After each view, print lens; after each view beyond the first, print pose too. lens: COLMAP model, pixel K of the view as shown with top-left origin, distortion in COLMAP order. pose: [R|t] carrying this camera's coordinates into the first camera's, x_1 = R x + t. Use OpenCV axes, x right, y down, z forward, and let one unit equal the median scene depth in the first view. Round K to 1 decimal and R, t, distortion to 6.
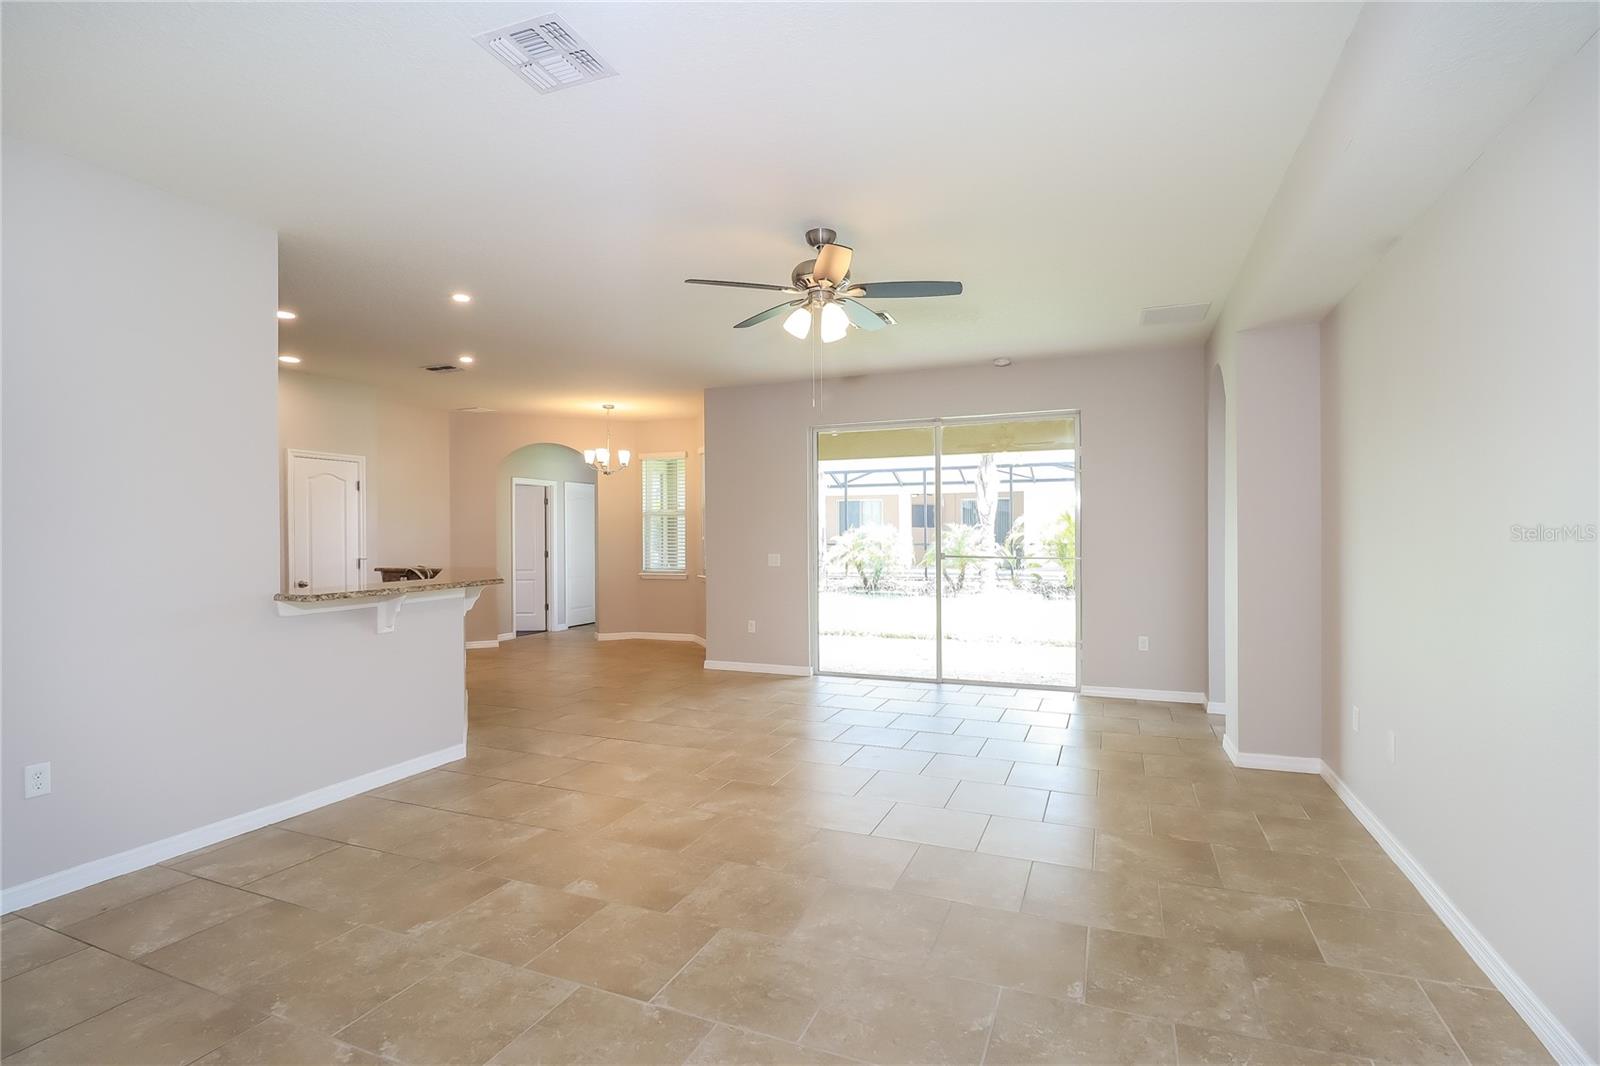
lens RADIAL K [[749.3, 0, 794.3], [0, 749.3, 530.2], [0, 0, 1]] dist [0.017536, -0.002513]
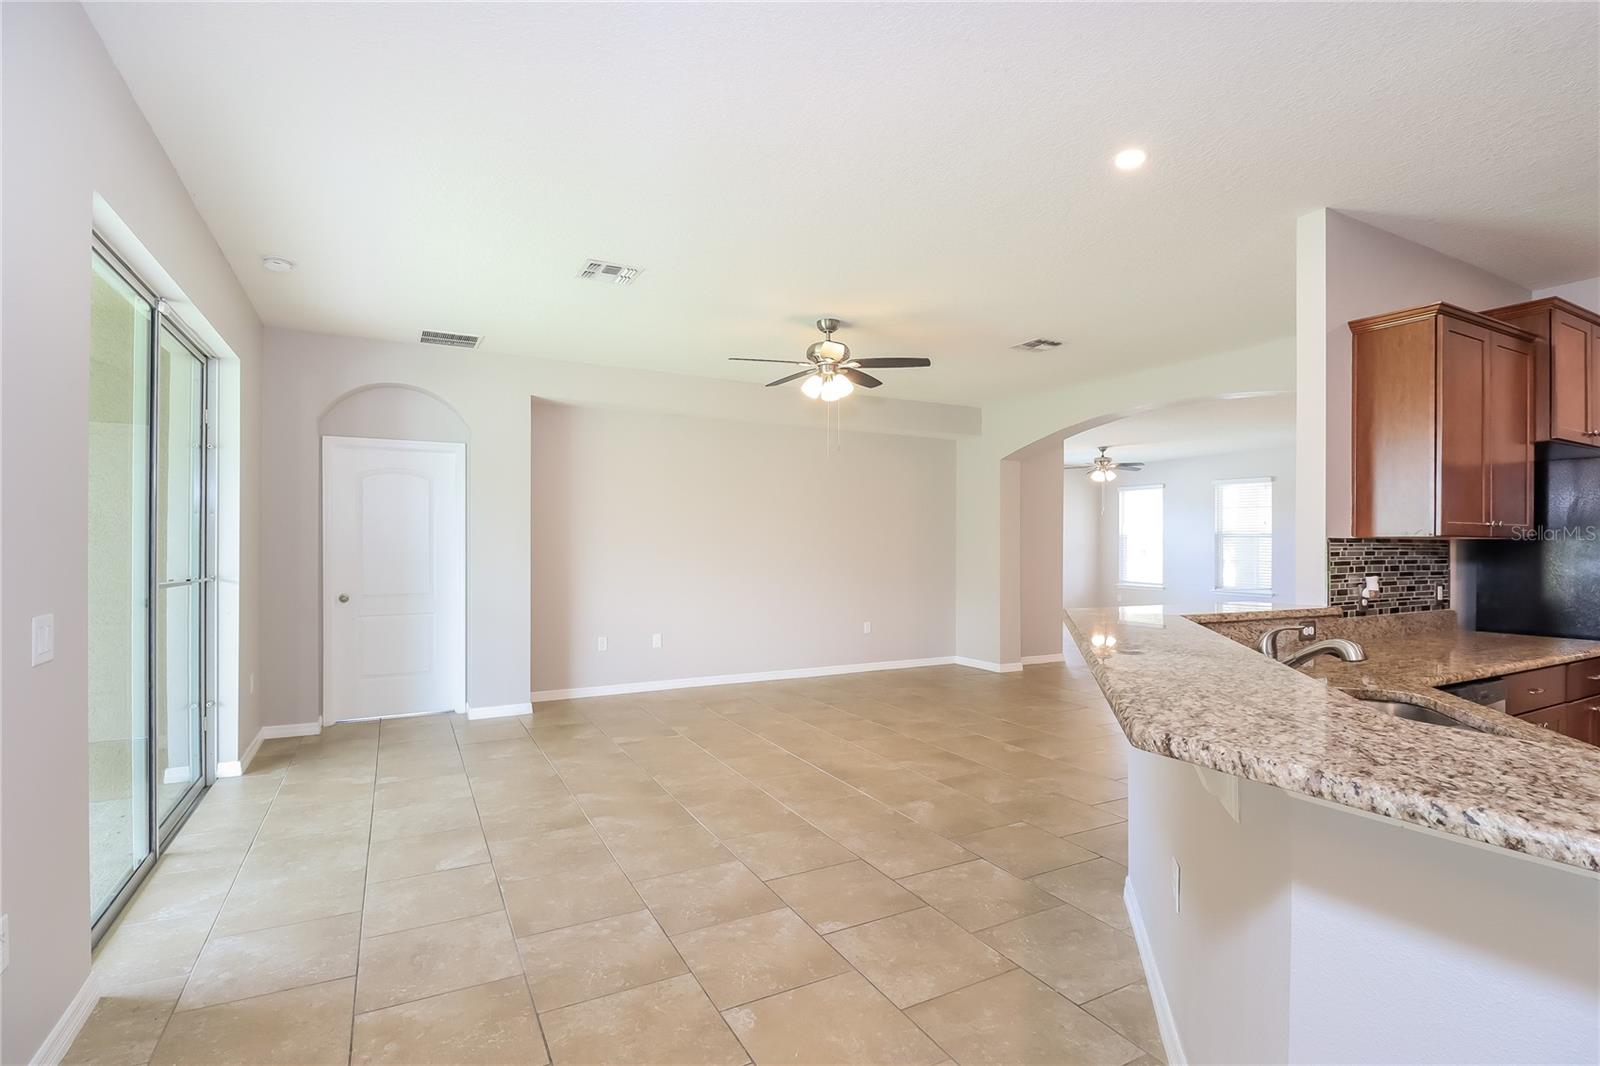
lens RADIAL K [[749.3, 0, 793.0], [0, 749.3, 541.5], [0, 0, 1]] dist [0.017536, -0.002513]
pose [[-0.761584, -0.006002, 0.648039, -0.706739], [-0.005431, 0.999981, 0.002879, -0.000782], [-0.648044, -0.001327, -0.761602, 1.850731]]
